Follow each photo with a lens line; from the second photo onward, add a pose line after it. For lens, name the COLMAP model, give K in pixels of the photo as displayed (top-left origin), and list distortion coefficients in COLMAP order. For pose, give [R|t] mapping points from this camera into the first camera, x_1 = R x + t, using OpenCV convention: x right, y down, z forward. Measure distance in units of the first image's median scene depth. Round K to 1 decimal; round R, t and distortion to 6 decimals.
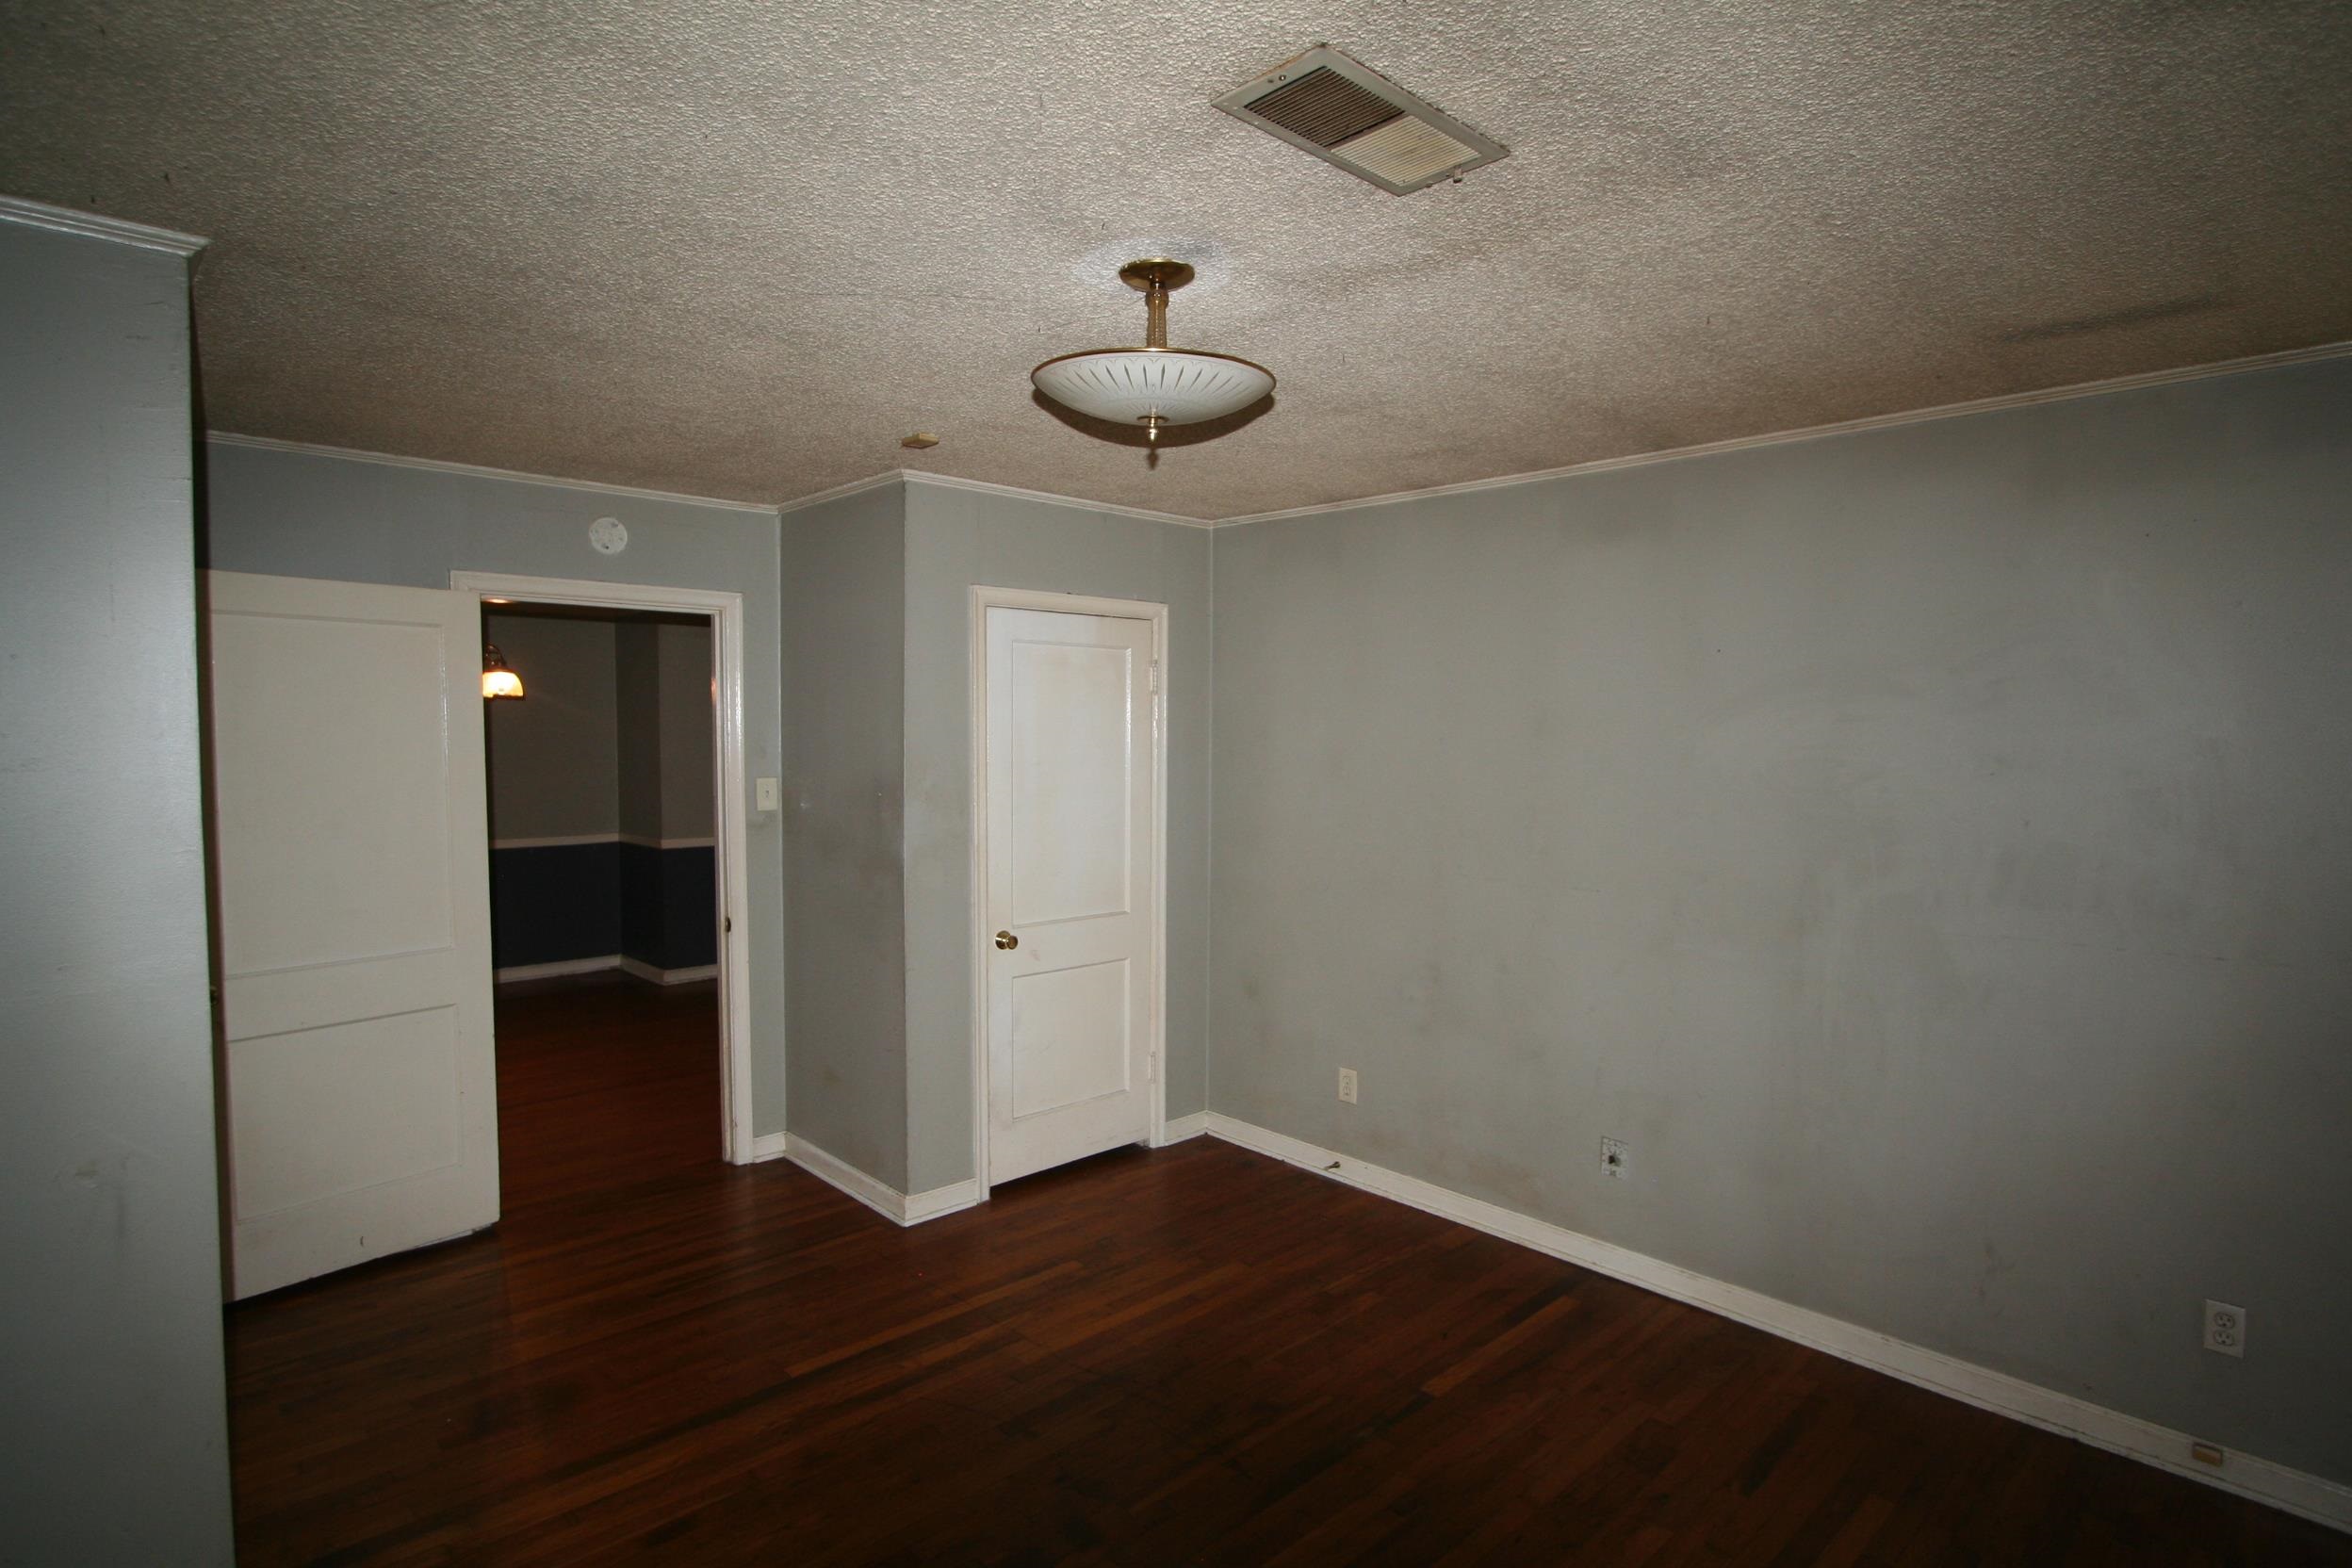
lens RADIAL K [[1240.6, 0, 1173.4], [0, 1240.6, 787.0], [0, 0, 1]] dist [0.006317, -0.000463]
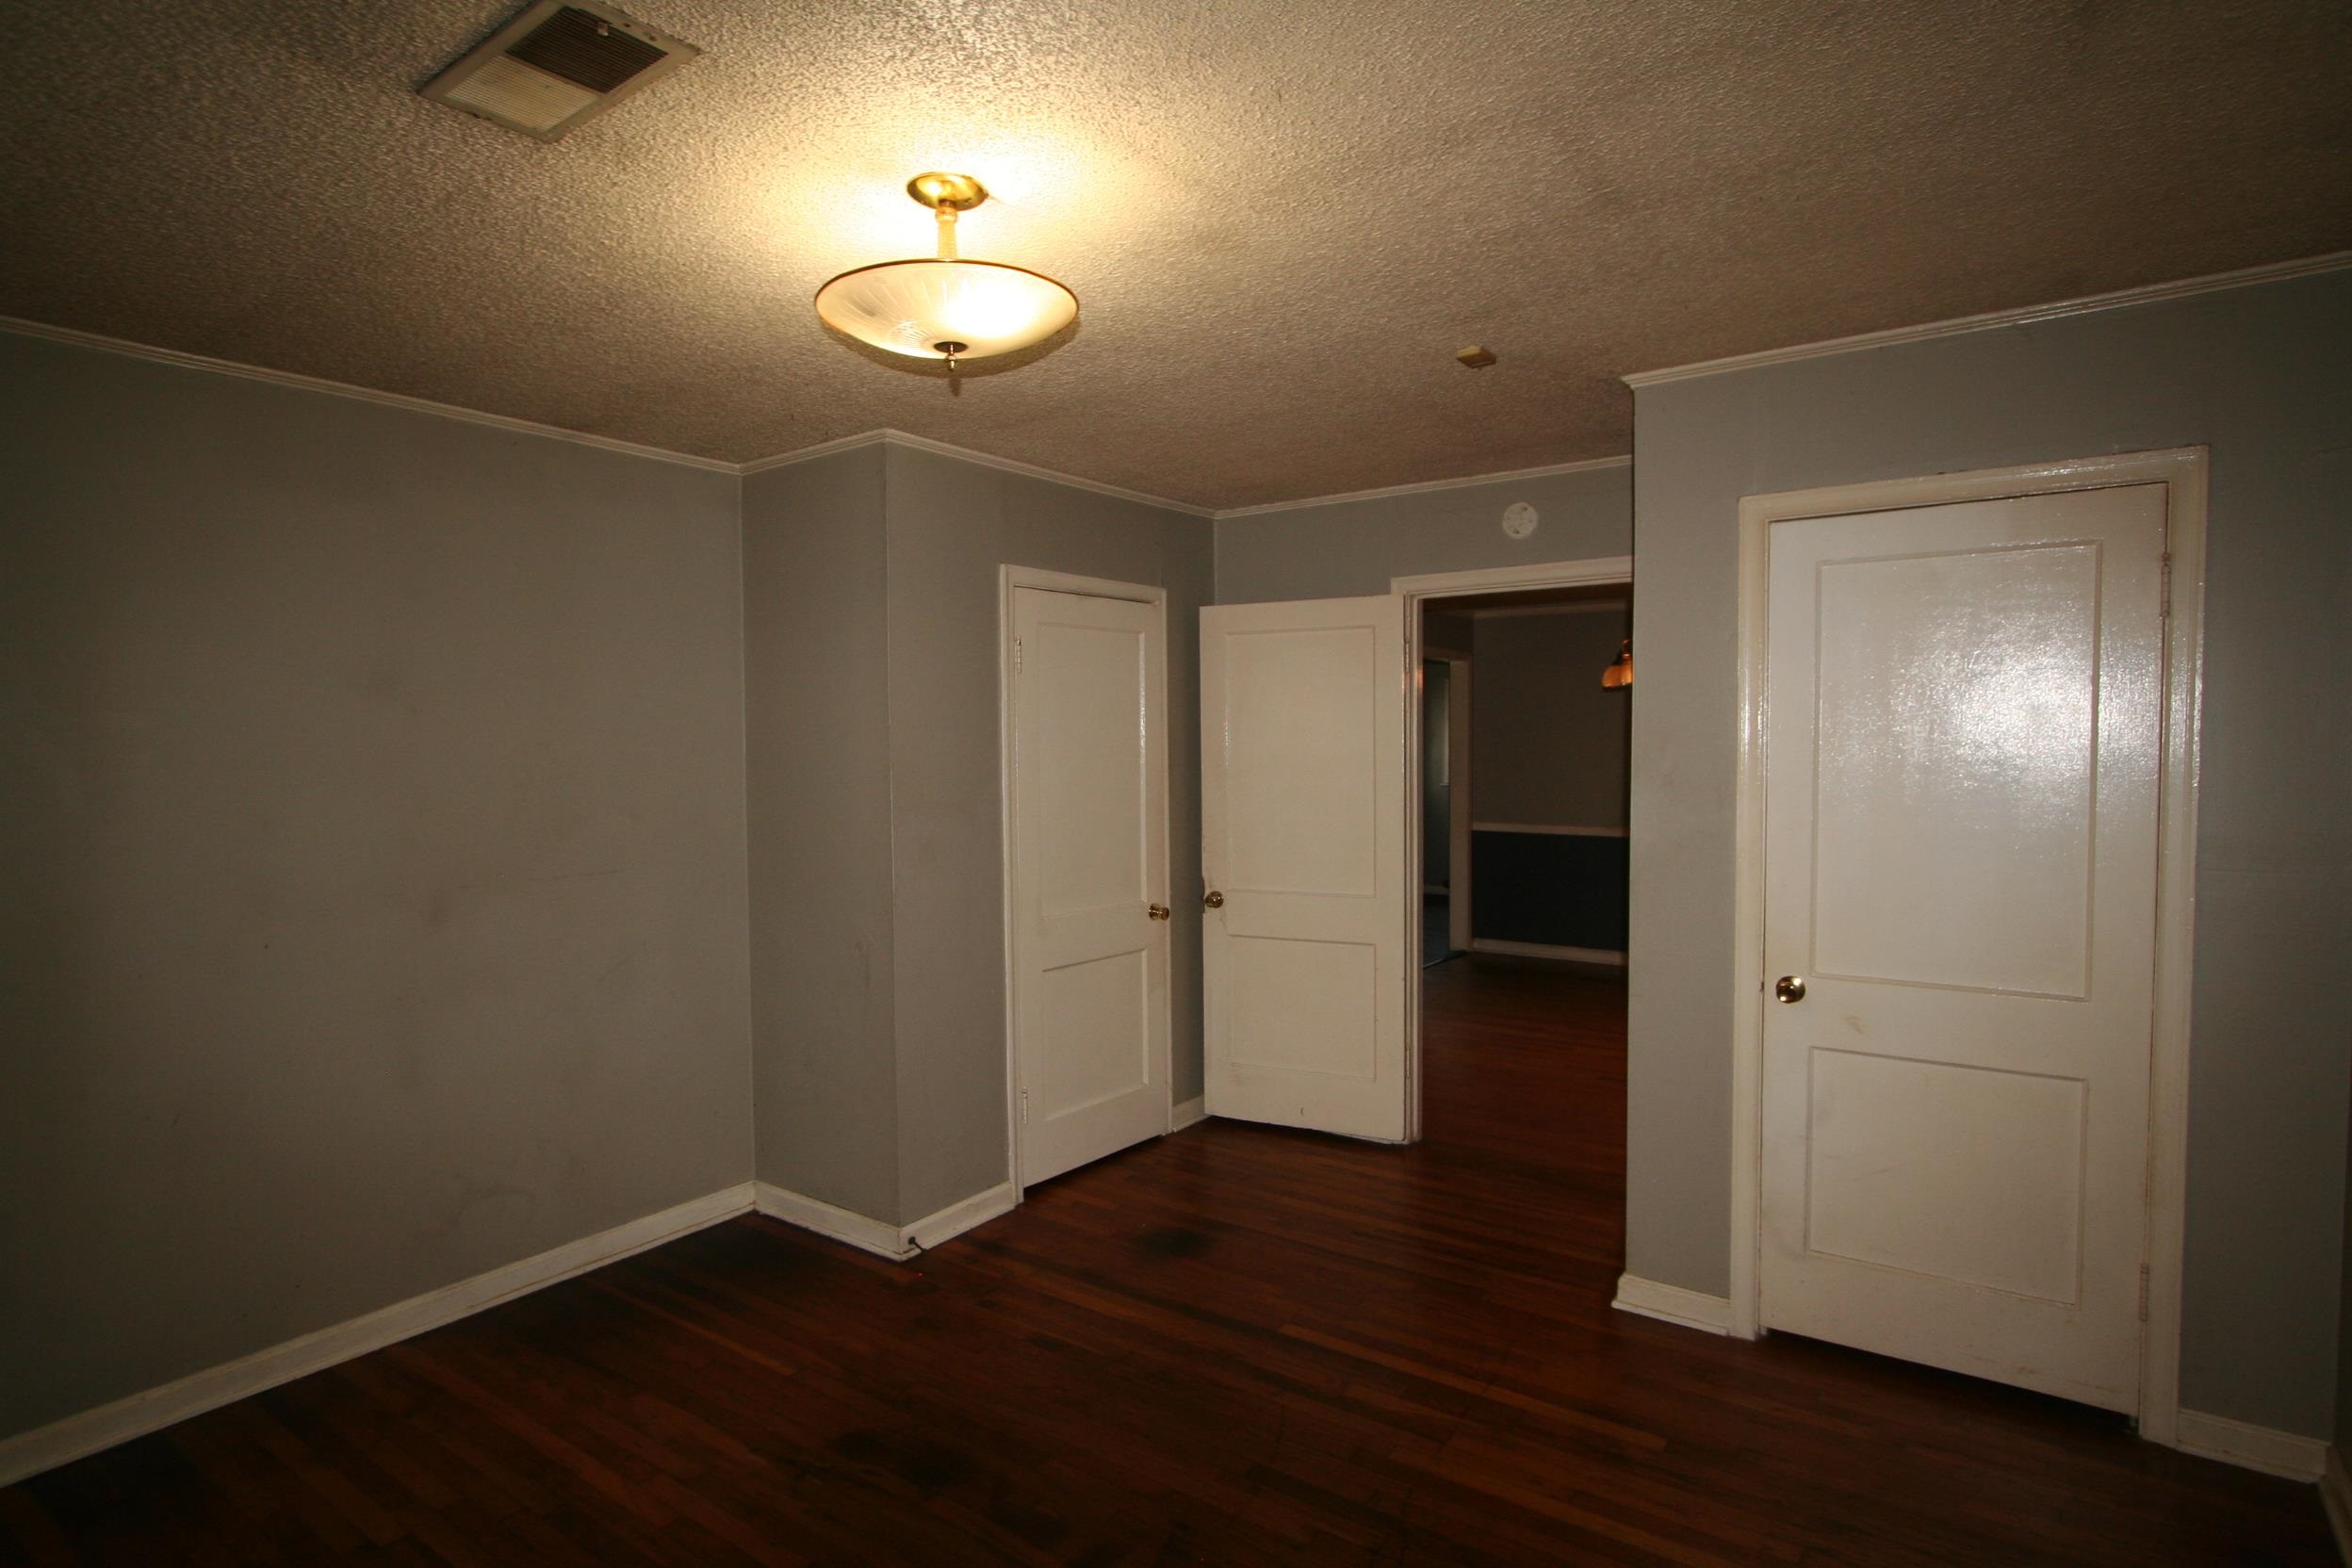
lens RADIAL K [[1240.6, 0, 1173.6], [0, 1240.6, 791.1], [0, 0, 1]] dist [0.006317, -0.000463]
pose [[0.195281, 0.031568, -0.980239, 0.515107], [-0.041530, 0.998852, 0.023894, 0.008286], [0.979868, 0.036043, 0.196368, 0.543167]]
